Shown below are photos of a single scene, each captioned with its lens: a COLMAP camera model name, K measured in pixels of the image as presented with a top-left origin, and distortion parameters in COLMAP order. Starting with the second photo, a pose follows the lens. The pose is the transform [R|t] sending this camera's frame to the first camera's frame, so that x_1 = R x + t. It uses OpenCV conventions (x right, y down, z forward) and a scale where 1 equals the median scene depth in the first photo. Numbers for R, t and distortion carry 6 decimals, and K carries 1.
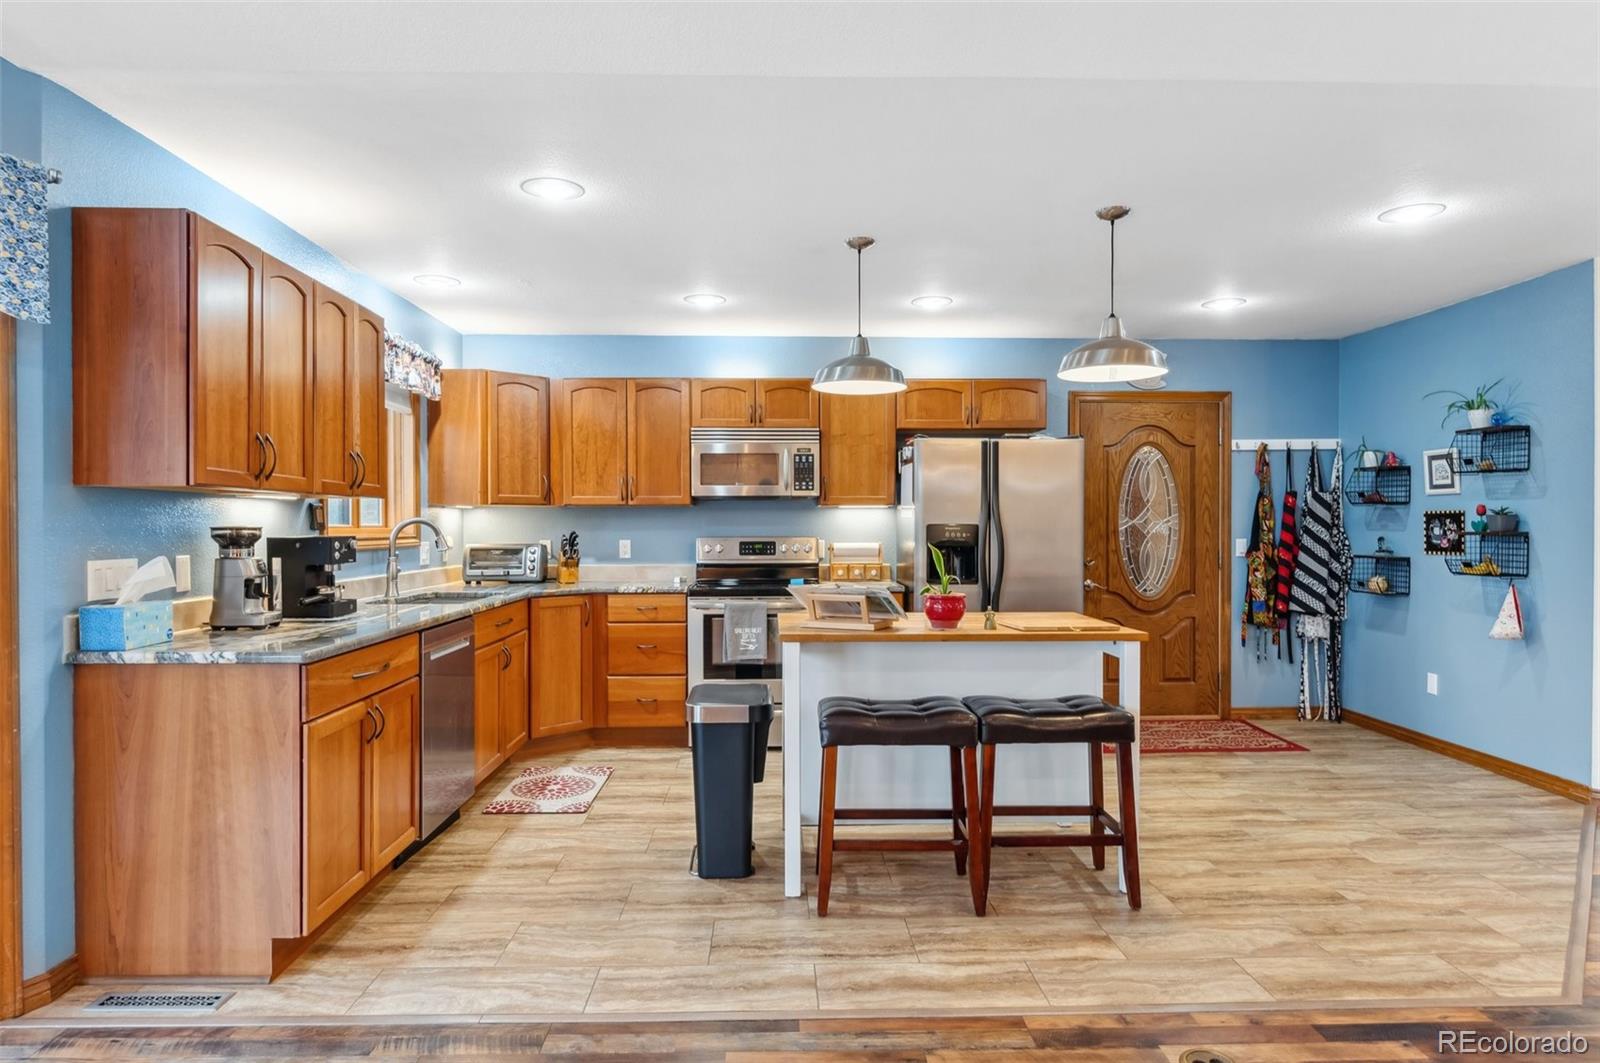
lens RADIAL K [[934.3, 0, 800.3], [0, 934.3, 534.9], [0, 0, 1]] dist [-0.004521, -0.002755]
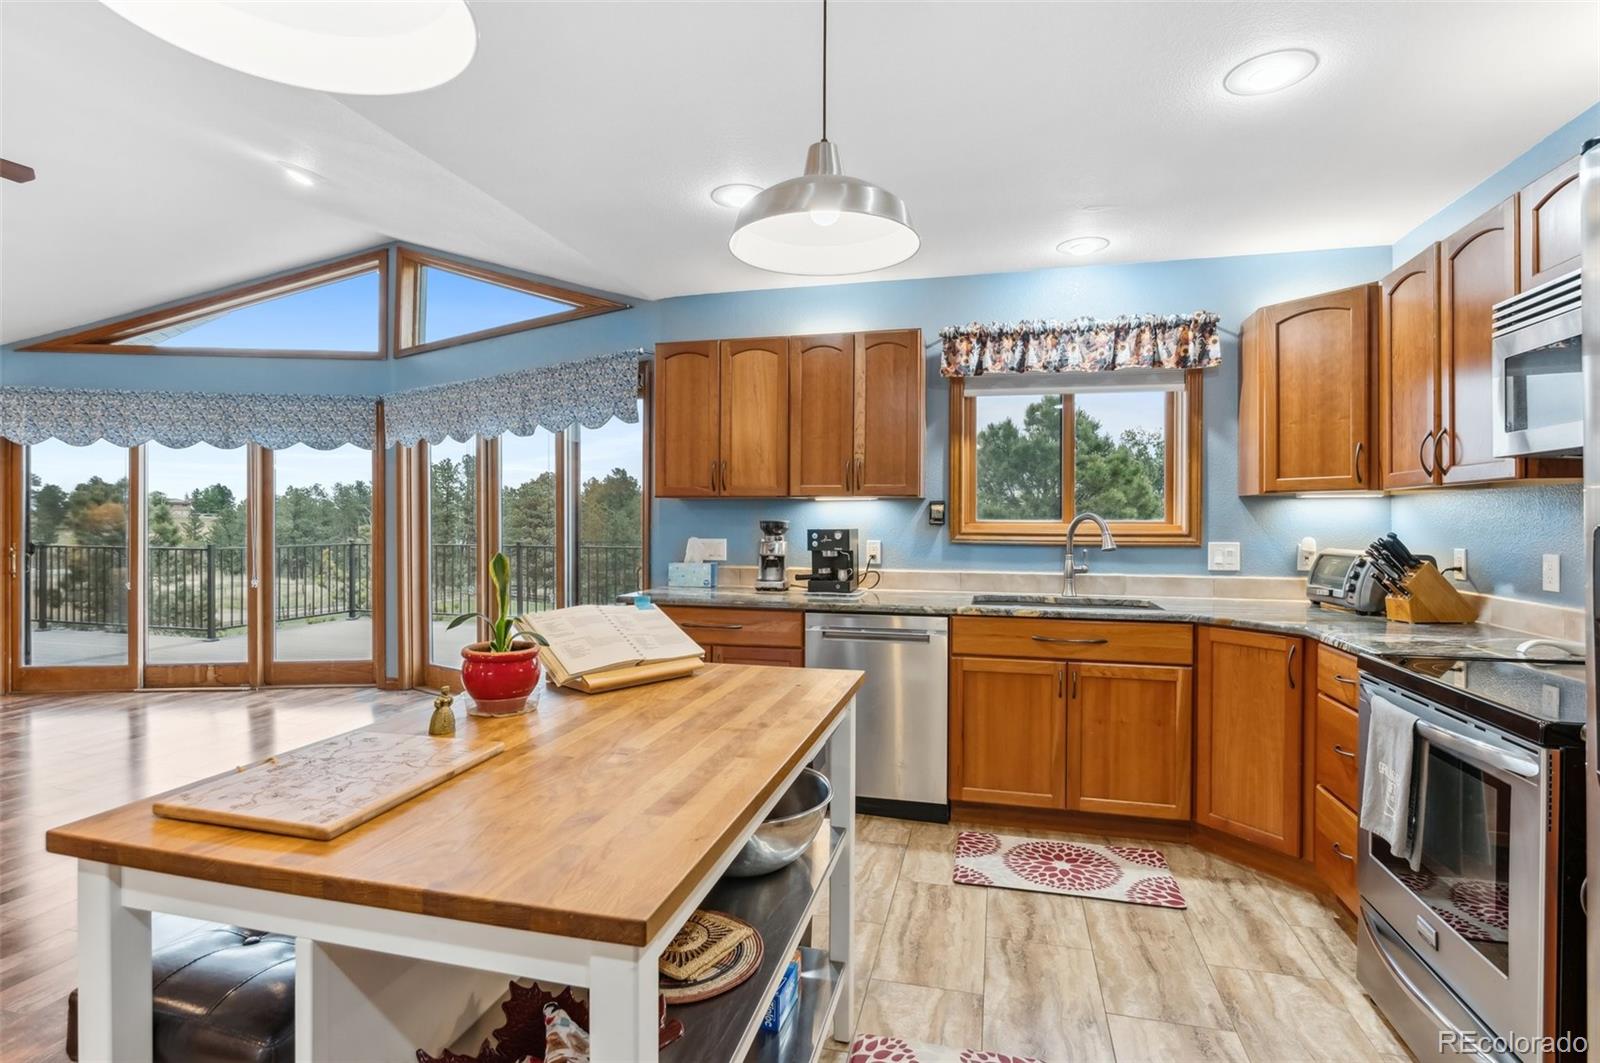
lens RADIAL K [[784.9, 0, 800.3], [0, 784.9, 519.9], [0, 0, 1]] dist [-0.008298, 0.000404]
pose [[-0.274494, 0.002460, -0.961586, 0.348117], [-0.011809, 0.999913, 0.005929, -0.011065], [0.961516, 0.012983, -0.274441, 0.823999]]
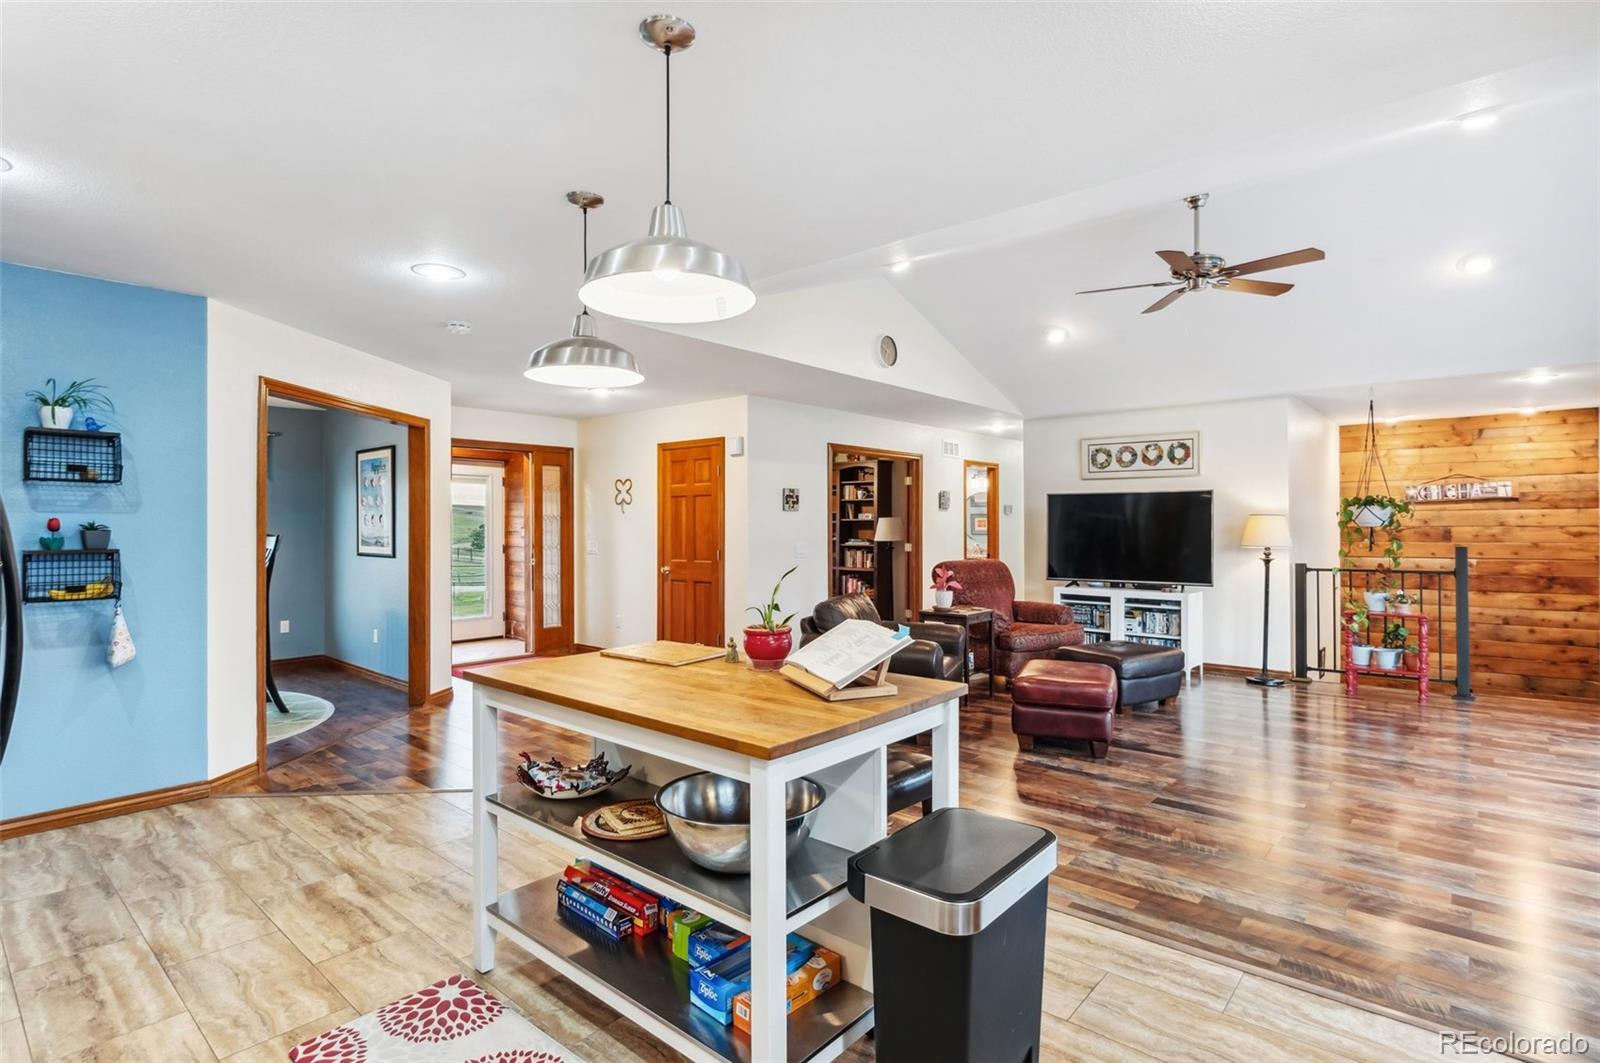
lens RADIAL K [[784.9, 0, 791.5], [0, 784.9, 523.7], [0, 0, 1]] dist [-0.008298, 0.000404]
pose [[-0.729319, 0.004638, 0.684158, -0.221769], [0.009811, 0.999945, 0.003679, -0.021357], [-0.684104, 0.009396, -0.729324, 0.946312]]
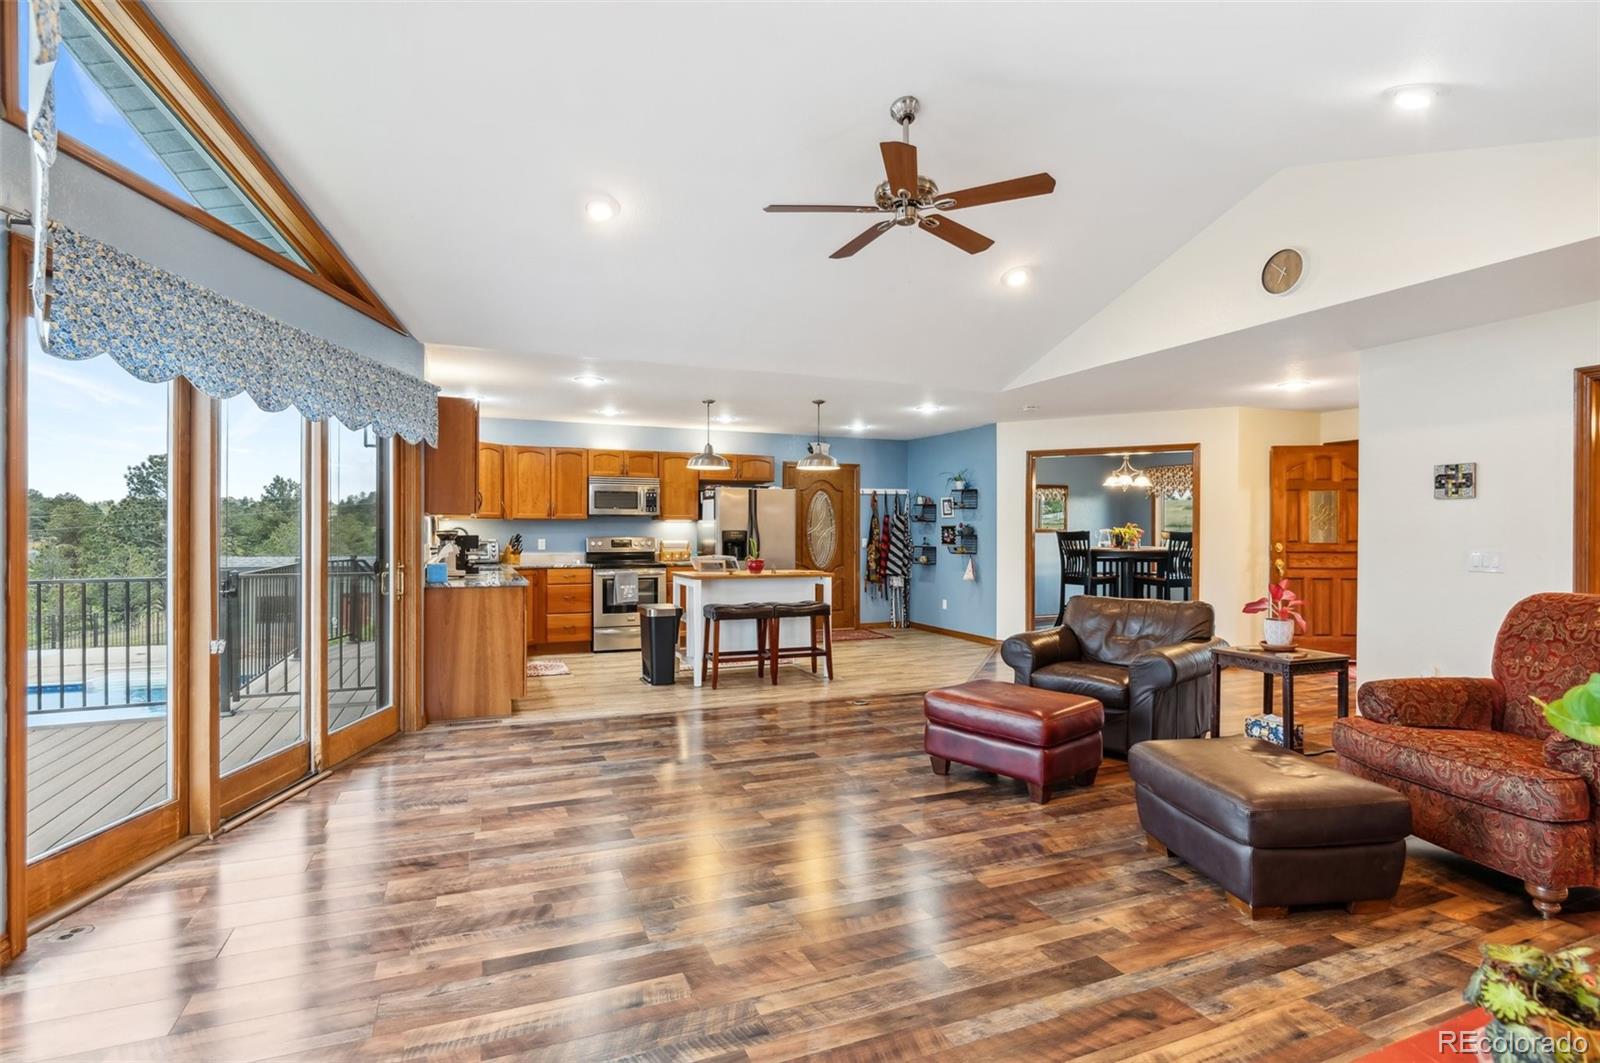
lens RADIAL K [[784.9, 0, 804.3], [0, 784.9, 530.7], [0, 0, 1]] dist [-0.008298, 0.000404]
pose [[0.931185, 0.003617, 0.364529, -0.292299], [0.000366, 0.999941, -0.010857, 0.006804], [-0.364547, 0.010243, 0.931129, -0.581906]]
